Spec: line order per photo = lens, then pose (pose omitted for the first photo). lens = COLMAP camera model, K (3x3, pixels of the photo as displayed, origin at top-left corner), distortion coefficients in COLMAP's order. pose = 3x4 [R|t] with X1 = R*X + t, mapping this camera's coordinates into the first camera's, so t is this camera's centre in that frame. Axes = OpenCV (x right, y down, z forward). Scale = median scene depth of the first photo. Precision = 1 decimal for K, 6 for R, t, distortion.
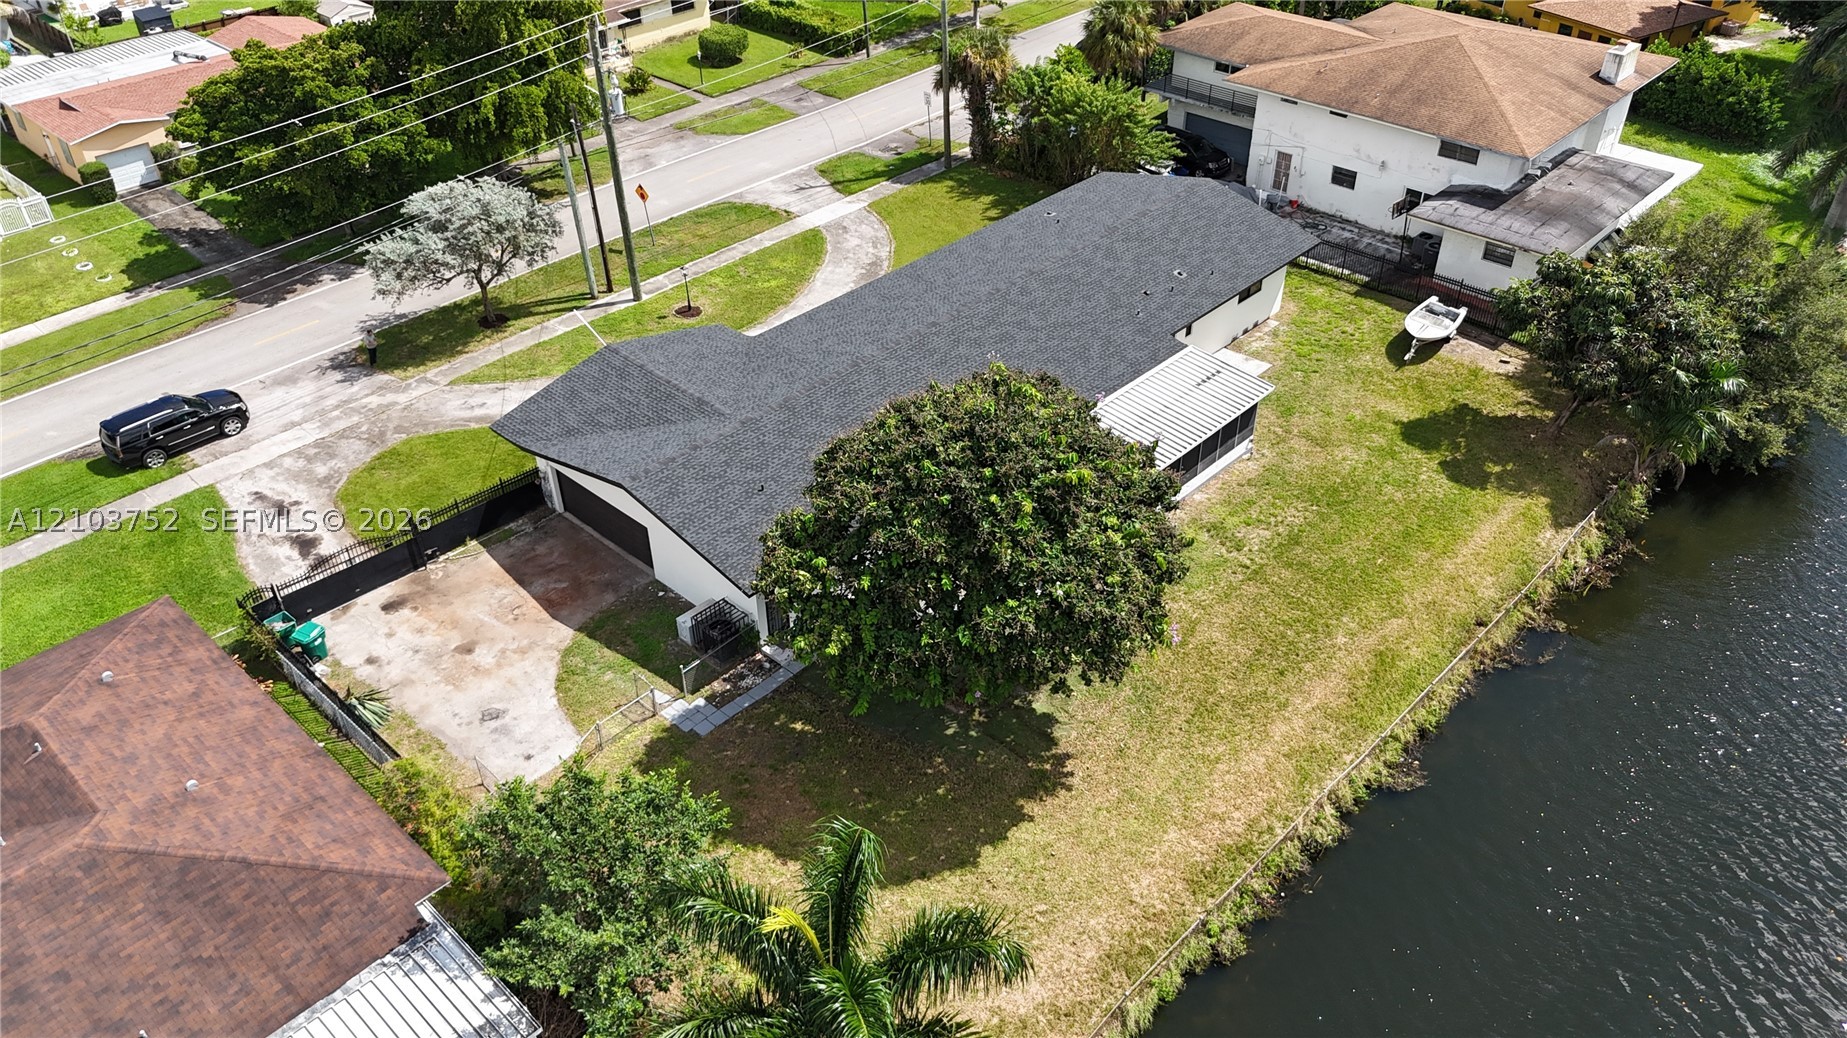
lens RADIAL K [[1369.2, 0, 923.5], [0, 1369.2, 519.0], [0, 0, 1]] dist [0.061146, -0.052789]
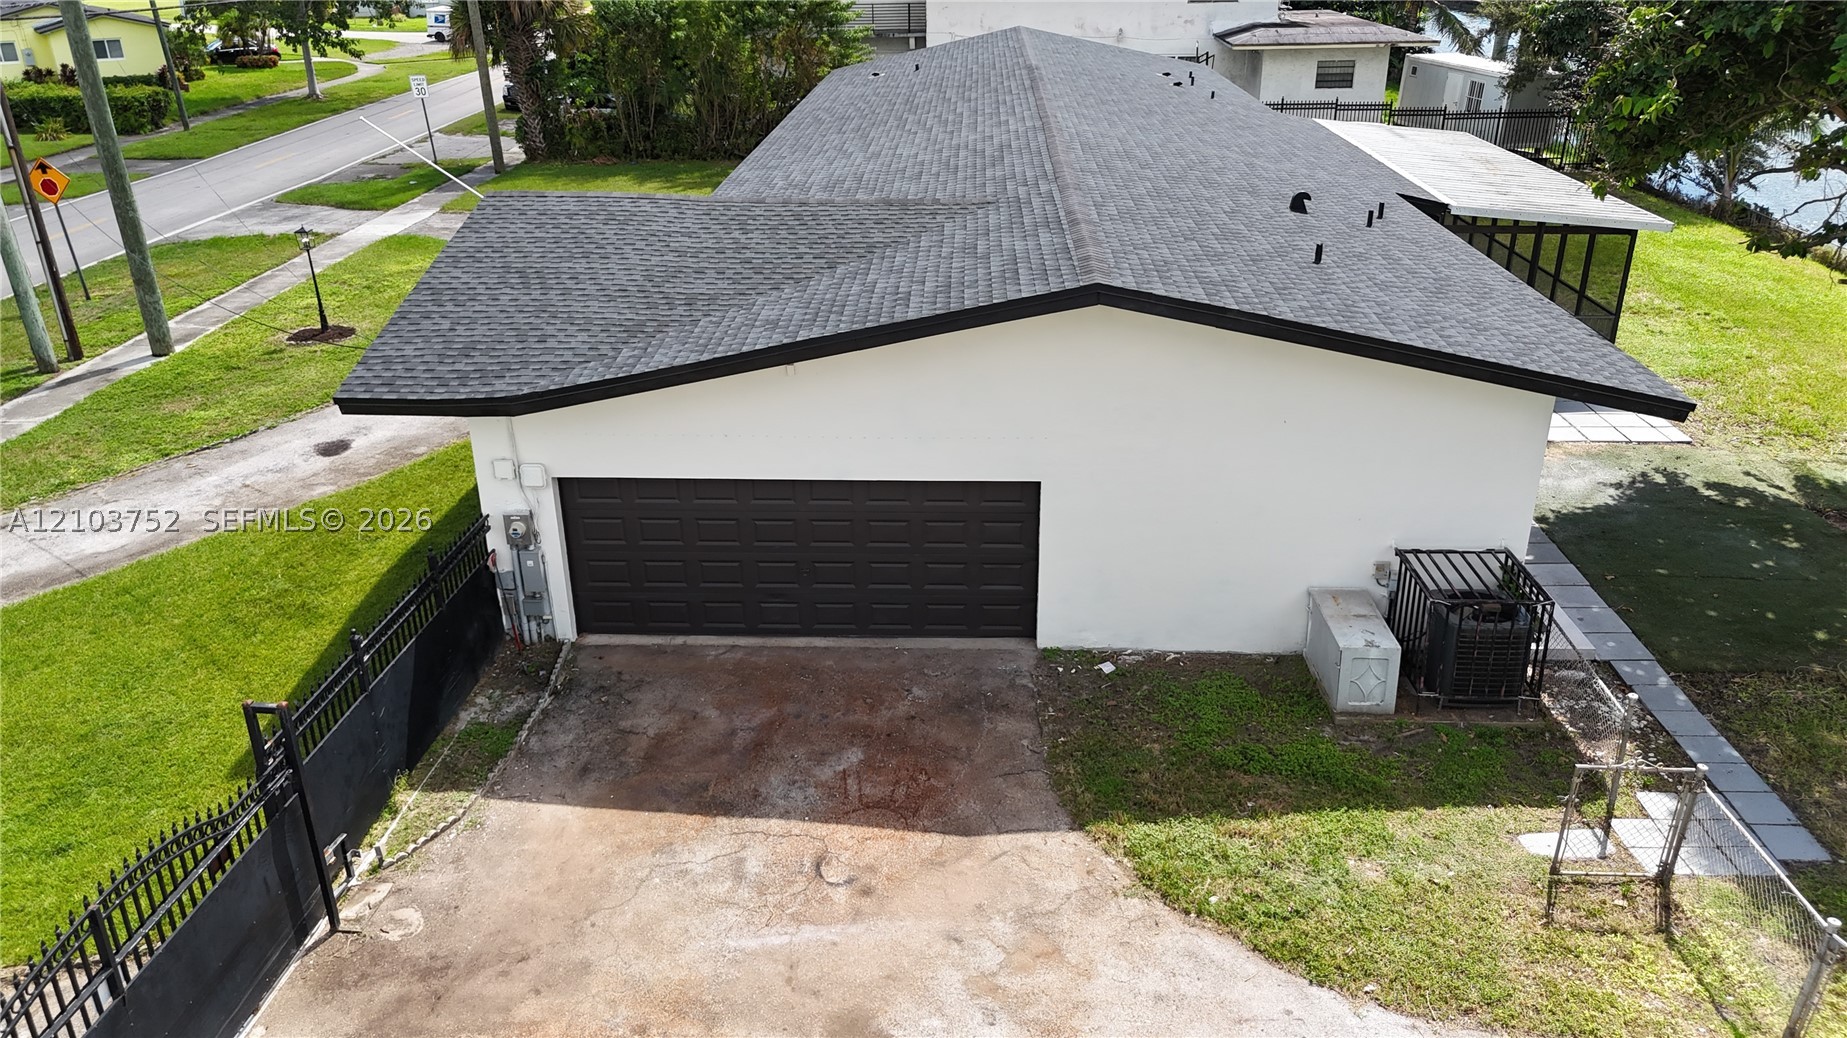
lens RADIAL K [[1369.2, 0, 923.5], [0, 1369.2, 519.0], [0, 0, 1]] dist [0.061146, -0.052789]
pose [[0.756502, -0.263872, 0.598395, -0.369036], [0.390505, 0.916224, -0.089661, 0.028777], [-0.524605, 0.301505, 0.796169, 0.647526]]
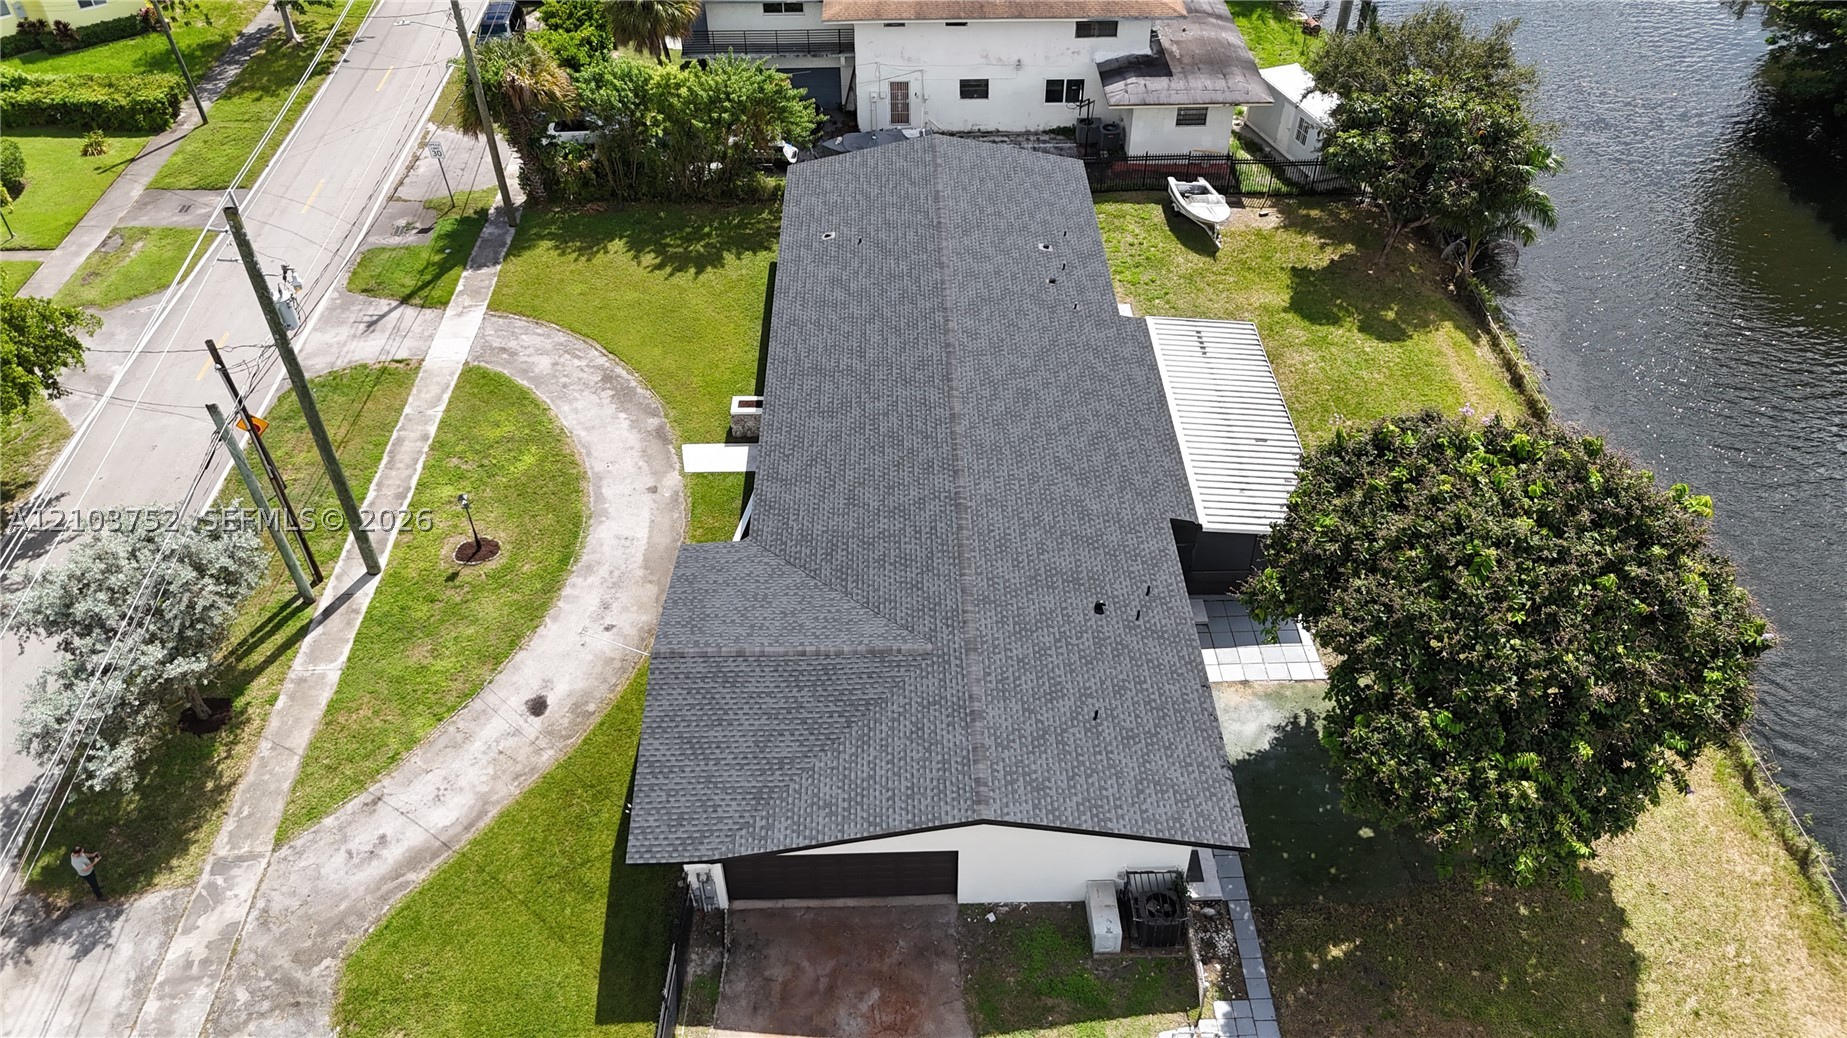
lens RADIAL K [[1369.2, 0, 923.5], [0, 1369.2, 519.0], [0, 0, 1]] dist [0.061146, -0.052789]
pose [[0.712543, -0.458046, 0.531485, -0.438934], [0.414383, 0.886008, 0.208032, -0.255463], [-0.566188, 0.072006, 0.821125, 0.366547]]
